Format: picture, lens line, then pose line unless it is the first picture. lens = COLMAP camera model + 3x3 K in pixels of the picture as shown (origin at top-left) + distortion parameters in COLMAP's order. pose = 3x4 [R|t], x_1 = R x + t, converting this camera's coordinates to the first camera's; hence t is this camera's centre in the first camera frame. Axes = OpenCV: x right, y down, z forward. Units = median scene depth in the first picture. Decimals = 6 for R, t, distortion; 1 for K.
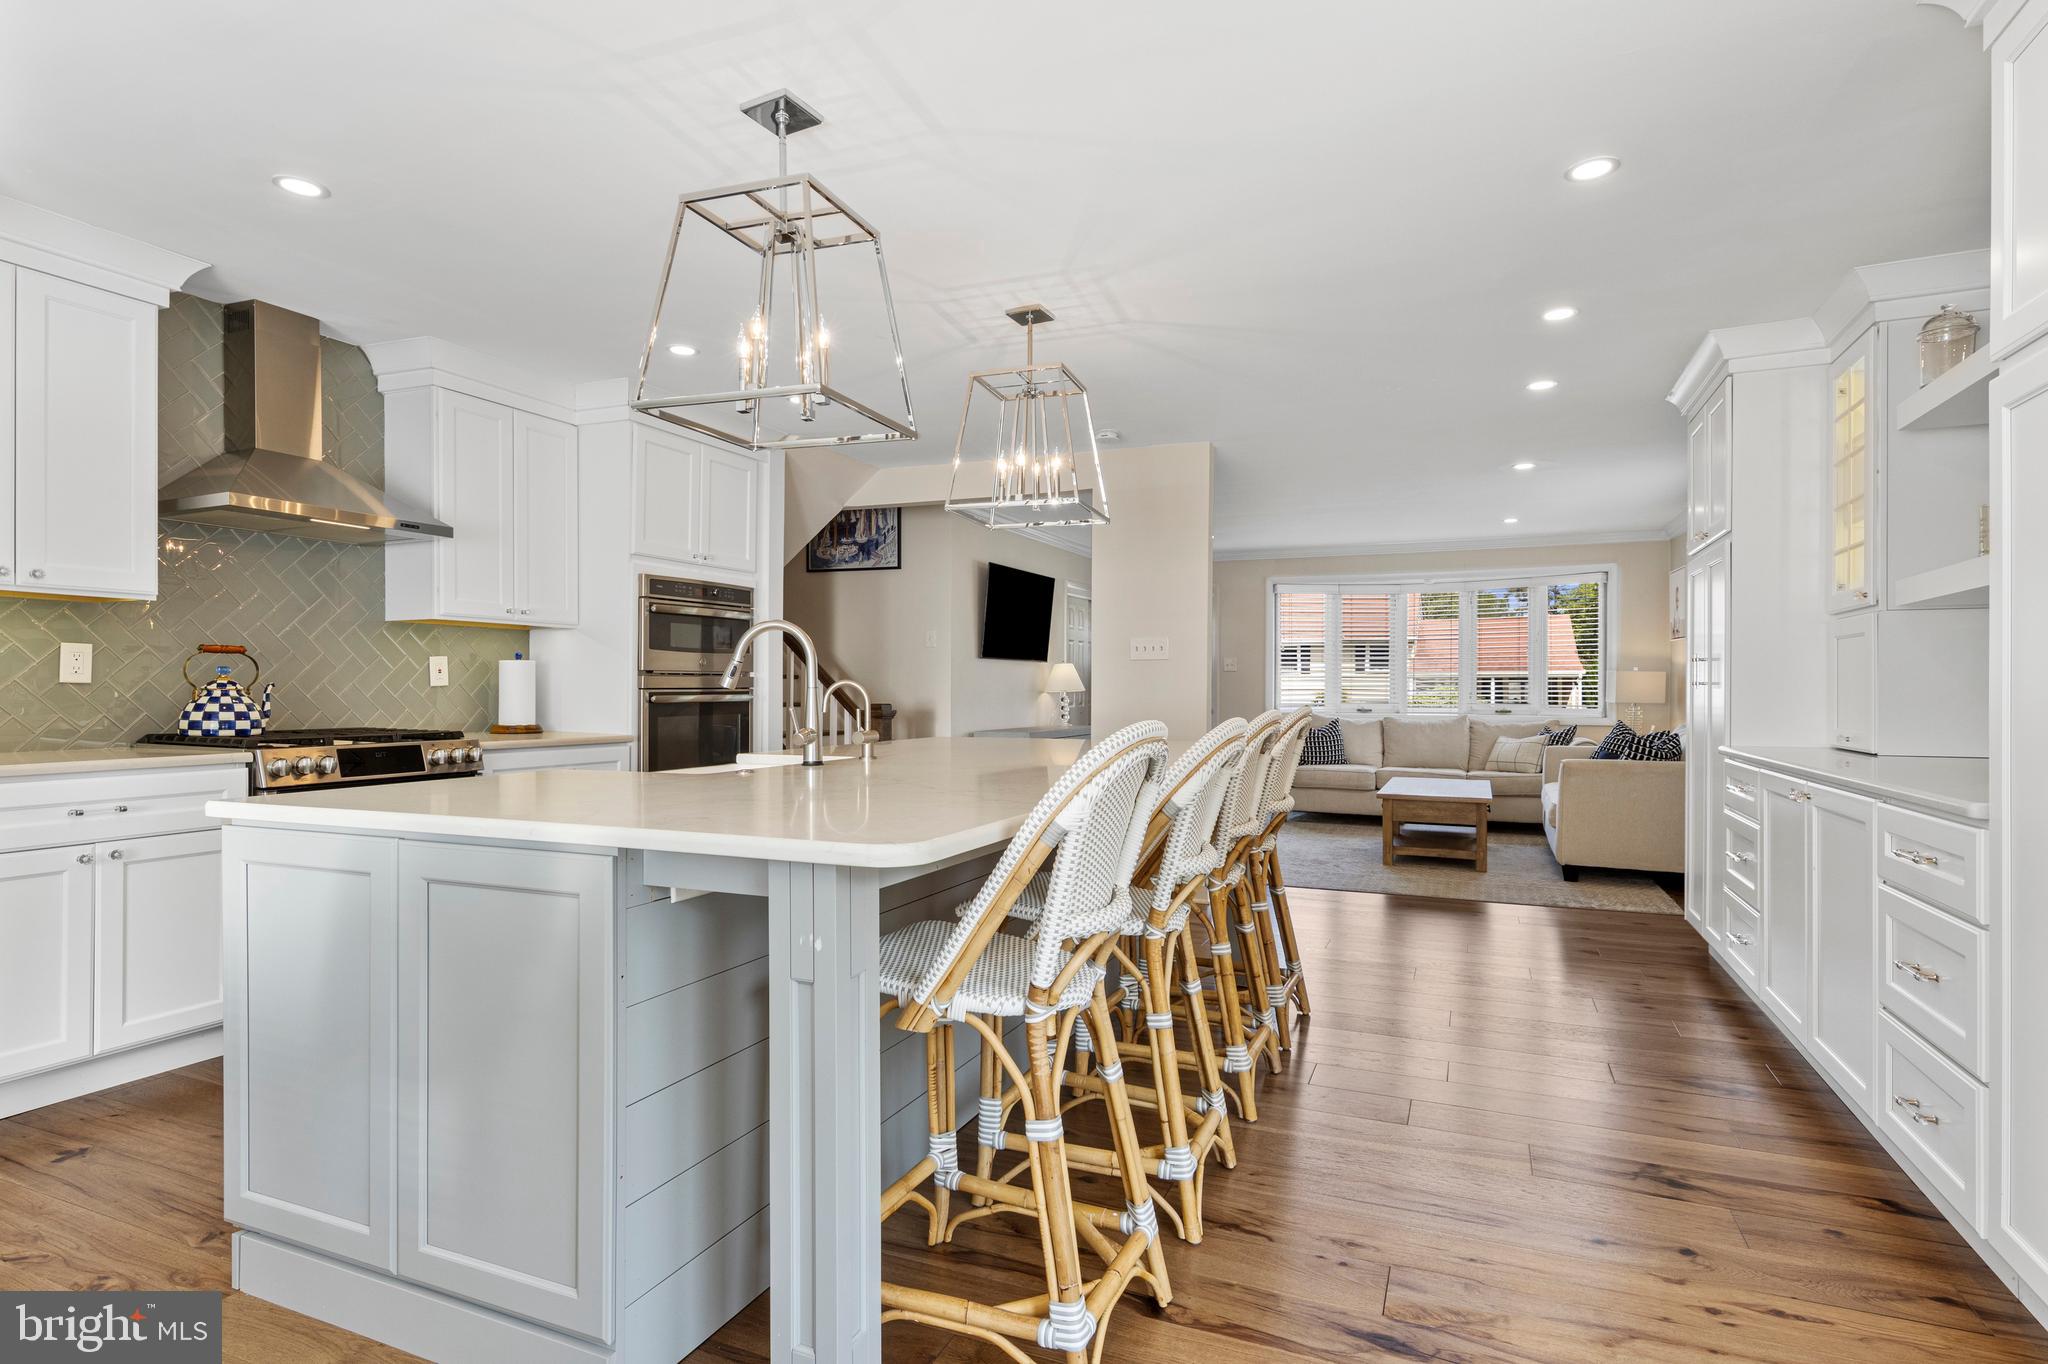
lens RADIAL K [[1047.3, 0, 1039.0], [0, 1047.3, 678.8], [0, 0, 1]] dist [0.010397, -0.002886]
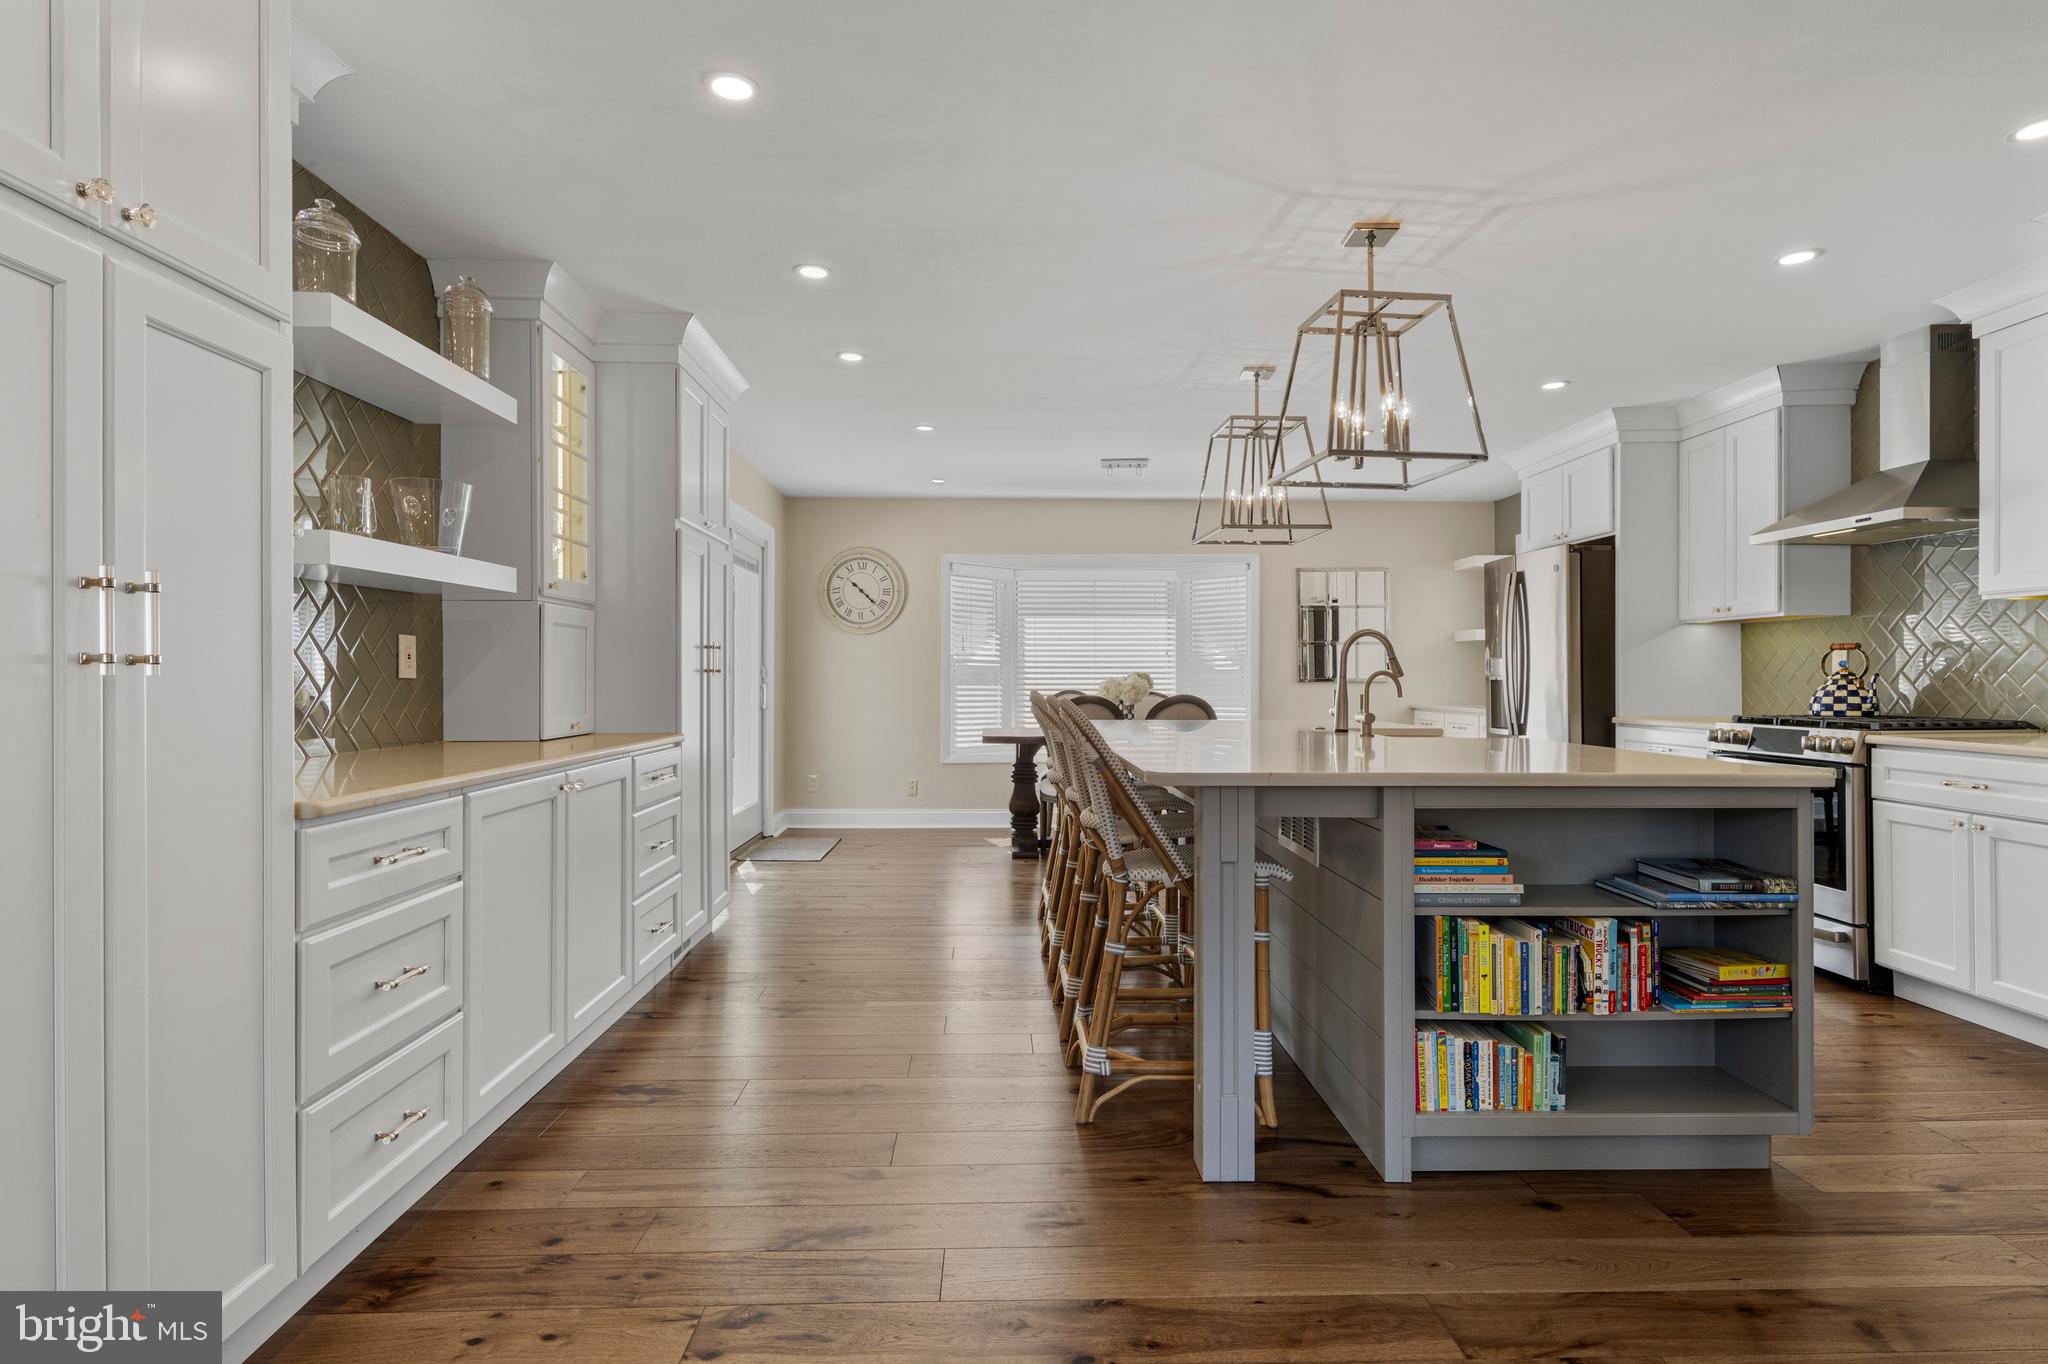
lens RADIAL K [[1047.3, 0, 1022.5], [0, 1047.3, 676.7], [0, 0, 1]] dist [0.010397, -0.002886]
pose [[-0.913423, -0.002152, -0.407006, 0.614937], [0.001125, 0.999969, -0.007814, 0.016148], [0.407010, -0.007595, -0.913392, 1.722100]]
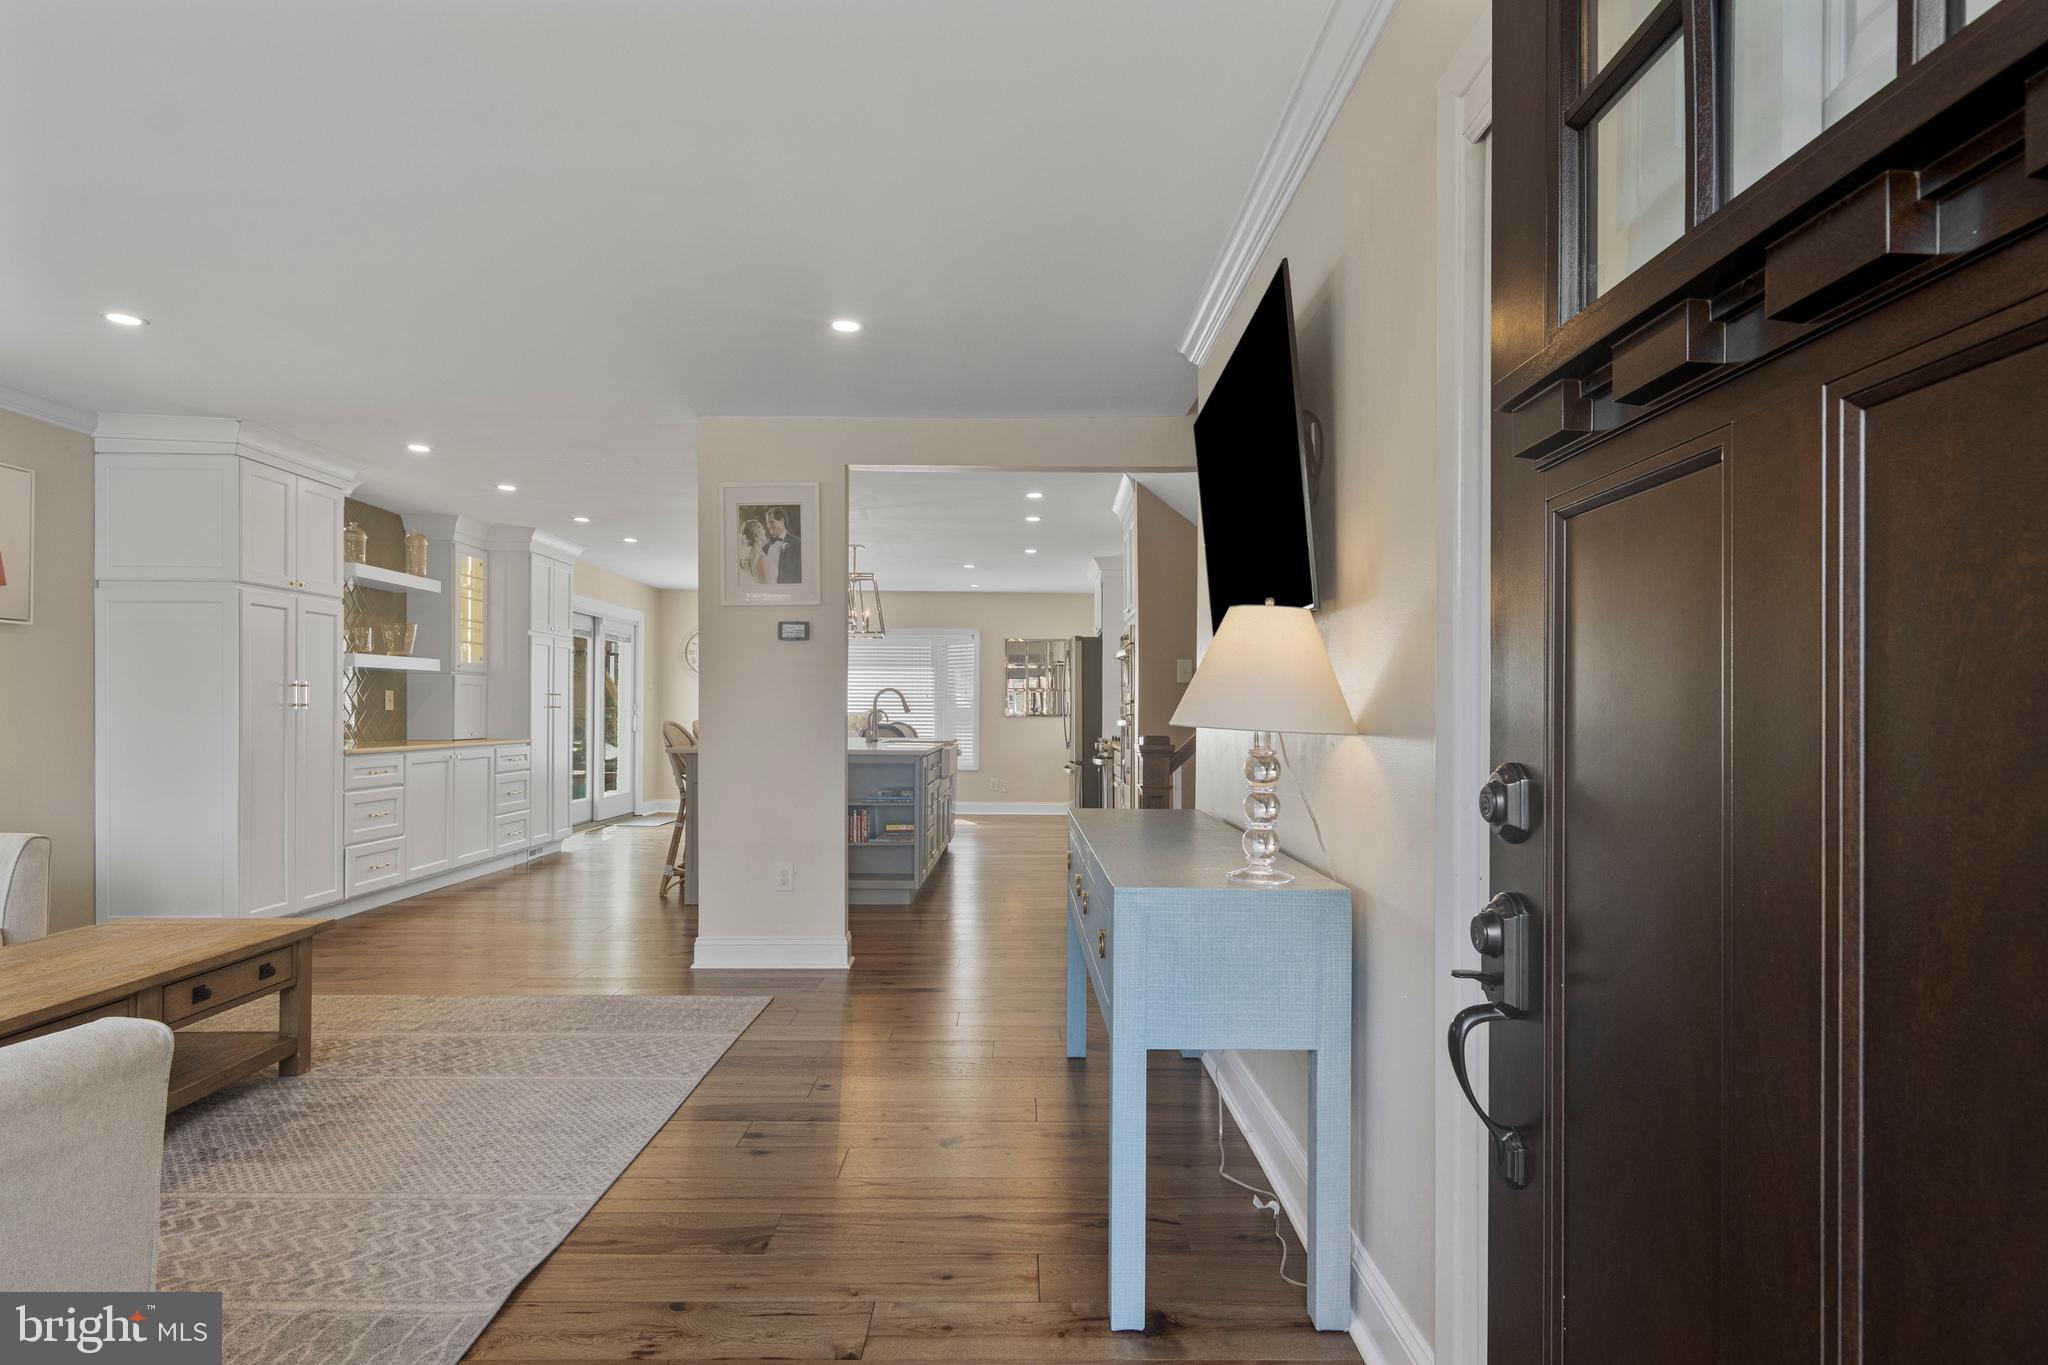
lens RADIAL K [[1047.3, 0, 1022.3], [0, 1047.3, 709.9], [0, 0, 1]] dist [0.010397, -0.002886]
pose [[-0.919391, -0.008460, -0.393255, 0.410836], [-0.004675, 0.999933, -0.010582, 0.024481], [0.393318, -0.007891, -0.919369, 2.981175]]
